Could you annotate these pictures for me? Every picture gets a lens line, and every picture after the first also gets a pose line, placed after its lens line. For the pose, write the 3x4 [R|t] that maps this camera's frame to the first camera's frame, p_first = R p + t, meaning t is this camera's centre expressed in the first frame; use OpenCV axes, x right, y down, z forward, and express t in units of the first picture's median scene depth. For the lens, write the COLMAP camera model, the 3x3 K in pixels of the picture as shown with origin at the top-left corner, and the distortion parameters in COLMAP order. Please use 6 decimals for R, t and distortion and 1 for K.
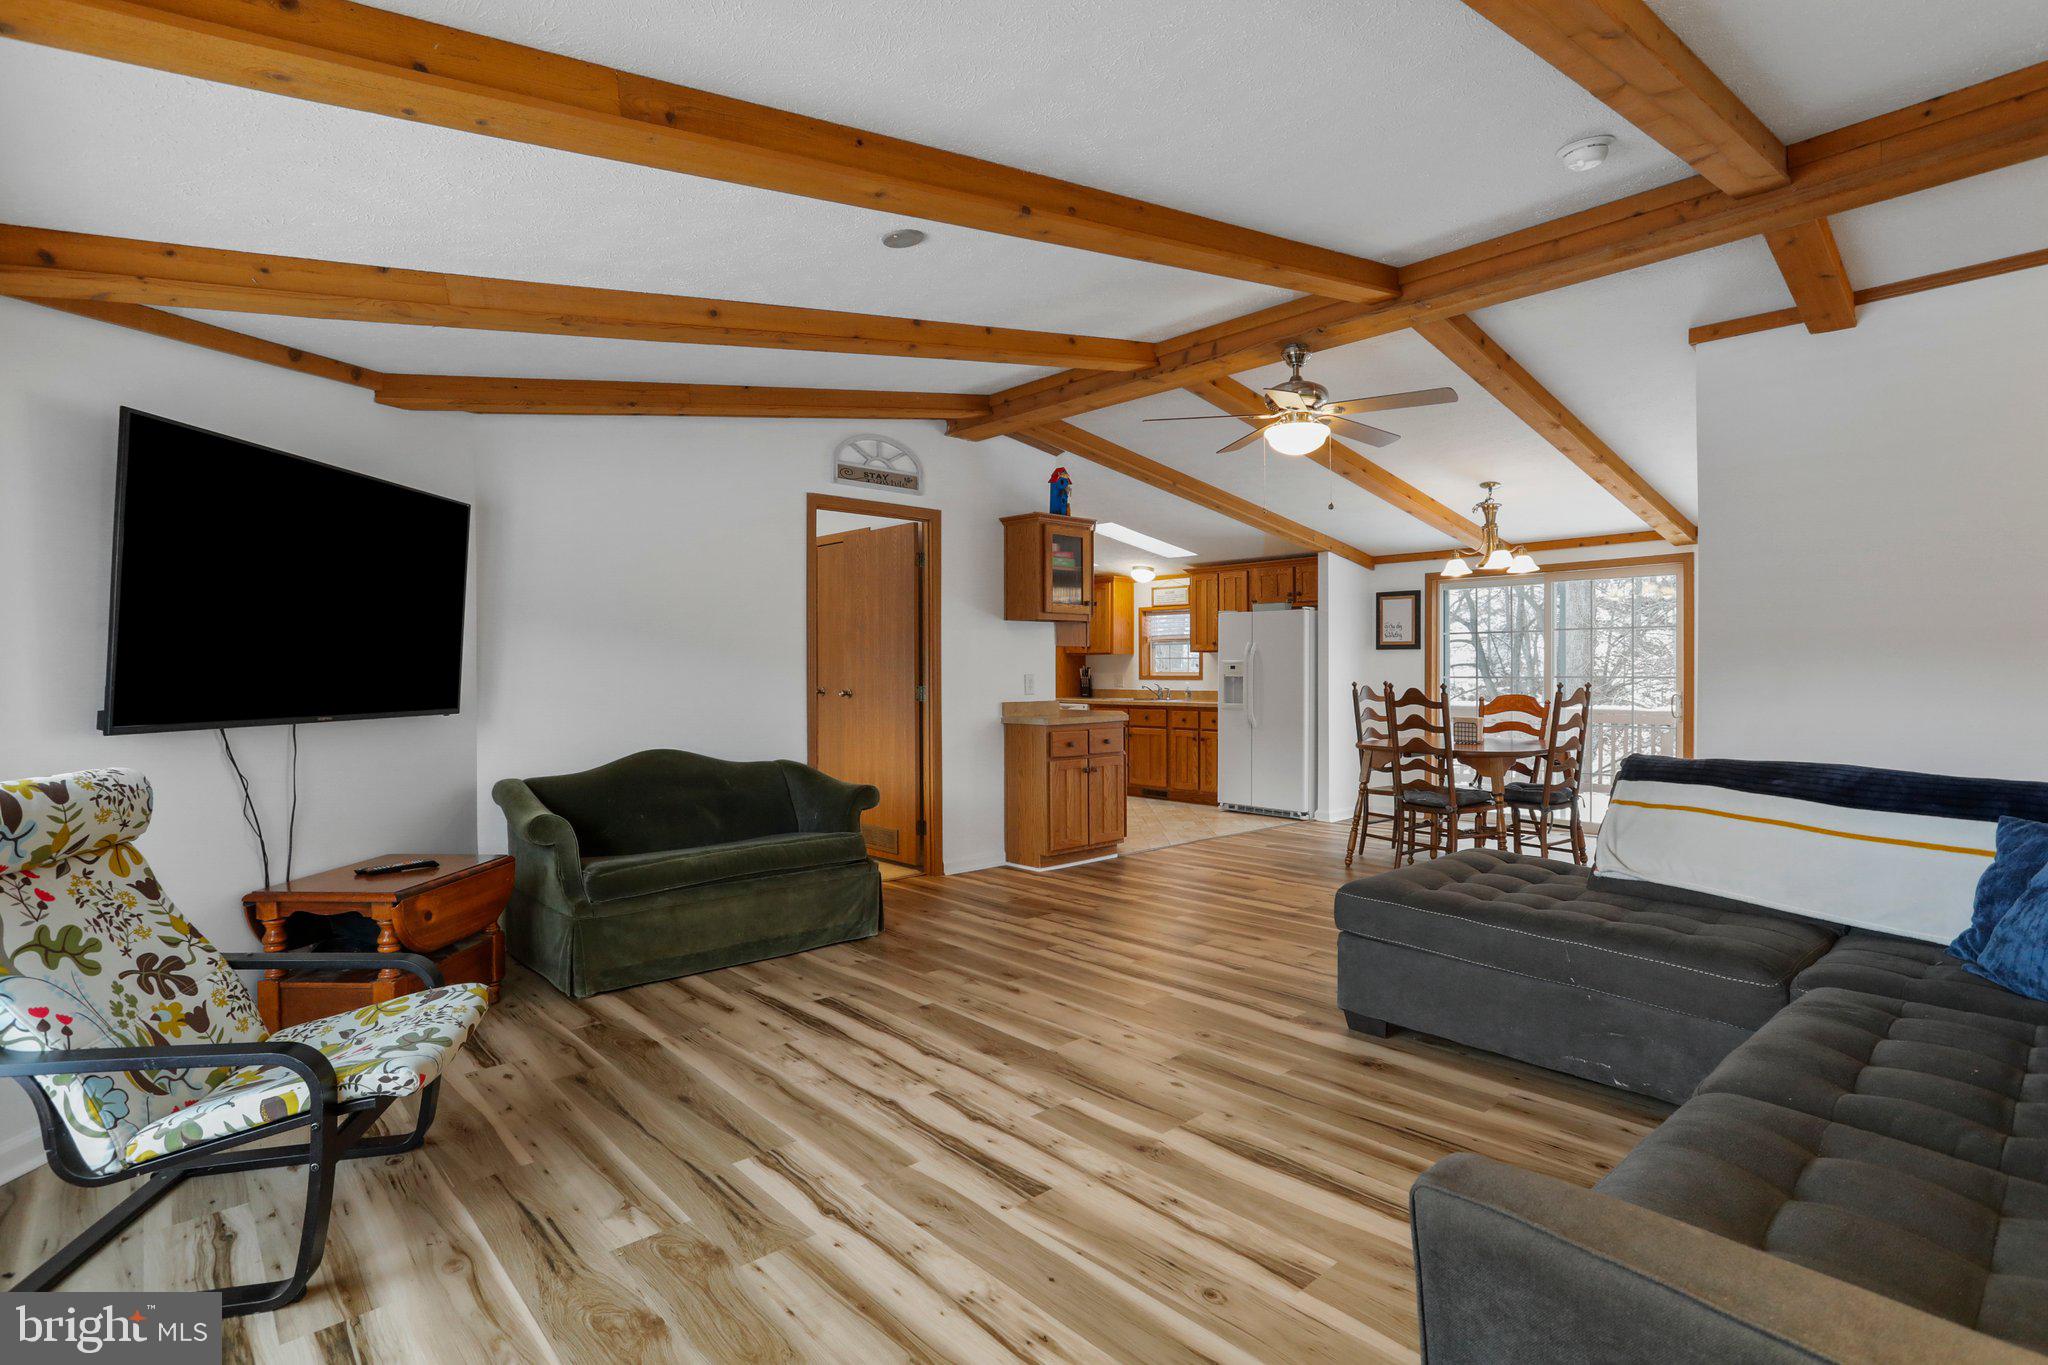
lens RADIAL K [[992.0, 0, 1022.1], [0, 992.0, 670.1], [0, 0, 1]] dist [-0.065784, 0.037570]
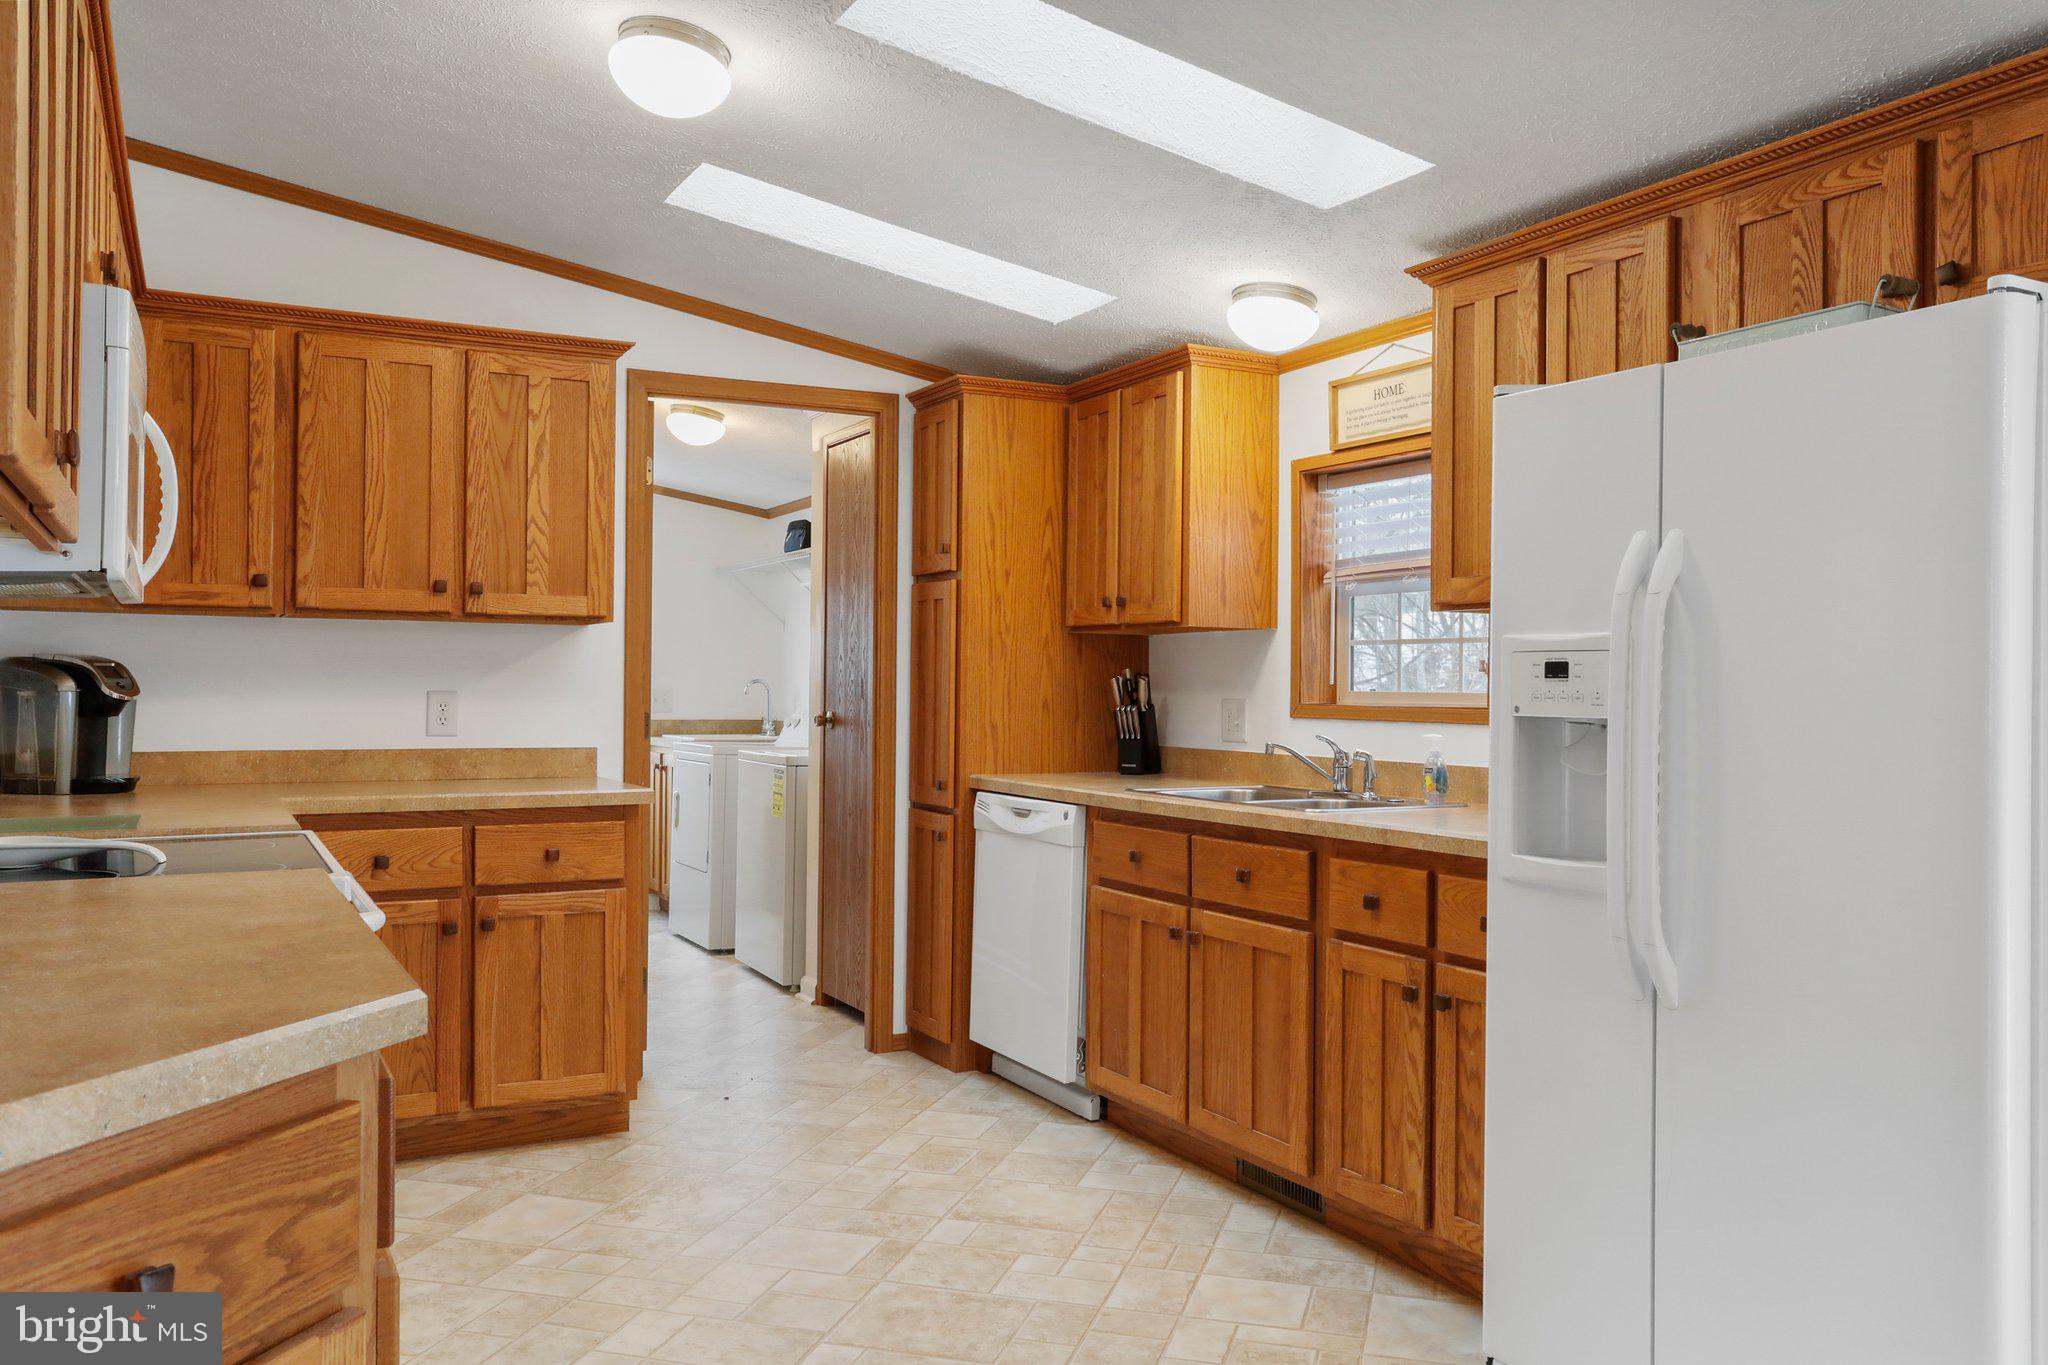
lens RADIAL K [[1564.9, 0, 1024.0], [0, 1564.9, 682.5], [0, 0, 1]] dist [-0.053728, 0.159999]
pose [[0.970124, 0.009221, -0.242436, 0.193593], [-0.009969, 0.999949, -0.001859, 0.001226], [0.242406, 0.004220, 0.970166, 0.711932]]
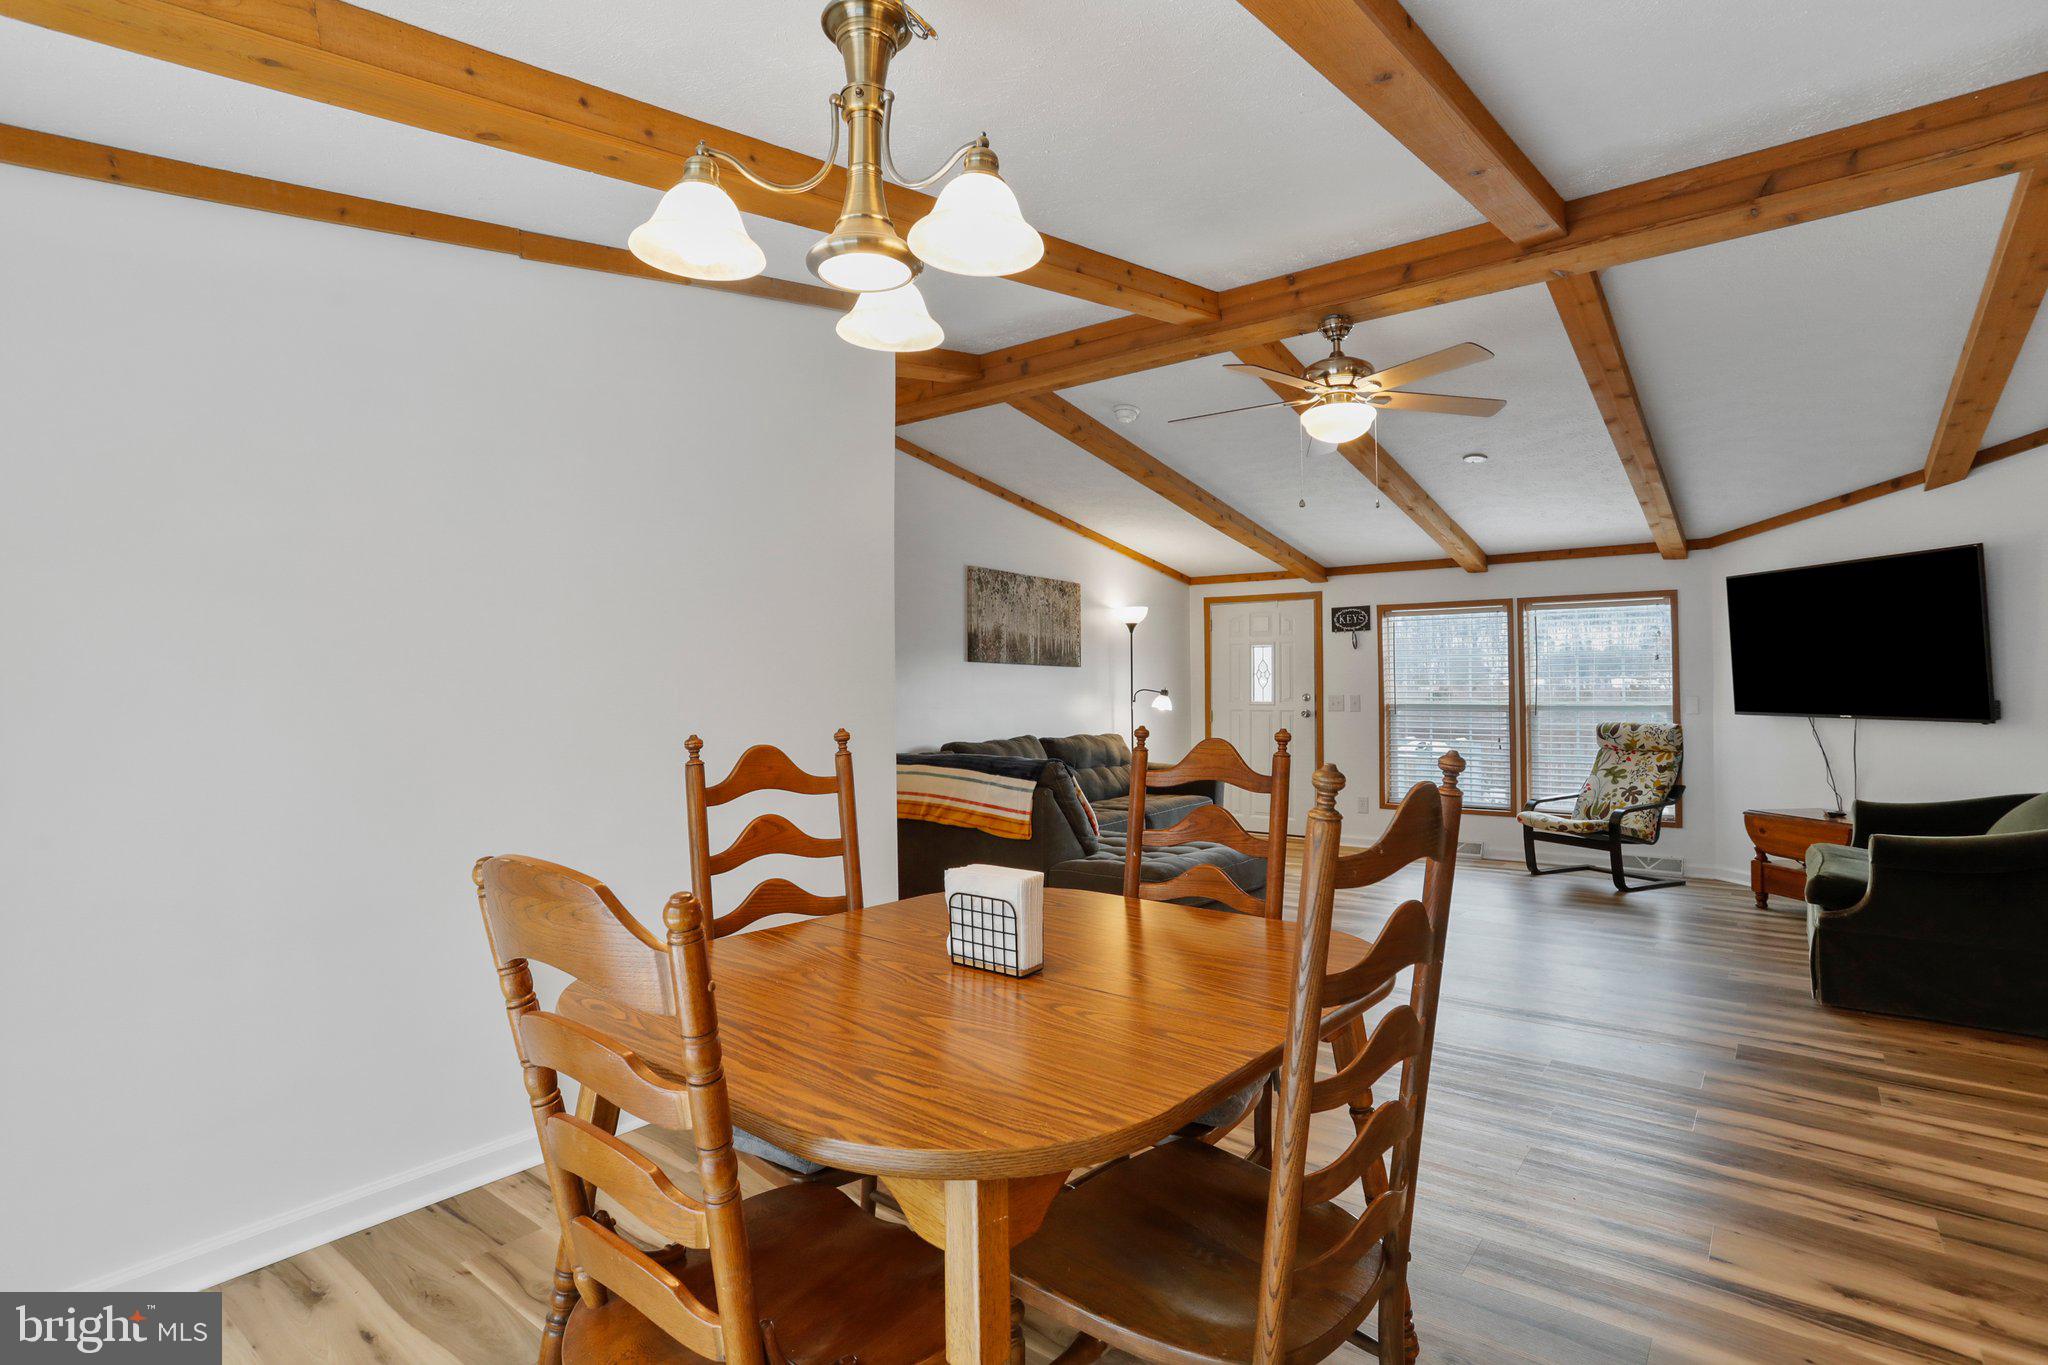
lens RADIAL K [[992.0, 0, 1022.1], [0, 992.0, 670.1], [0, 0, 1]] dist [-0.065784, 0.037570]
pose [[-0.982292, 0.003421, -0.187324, 0.383338], [0.007610, 0.999737, -0.021646, -0.000884], [0.187200, -0.022688, -0.982060, 0.931908]]
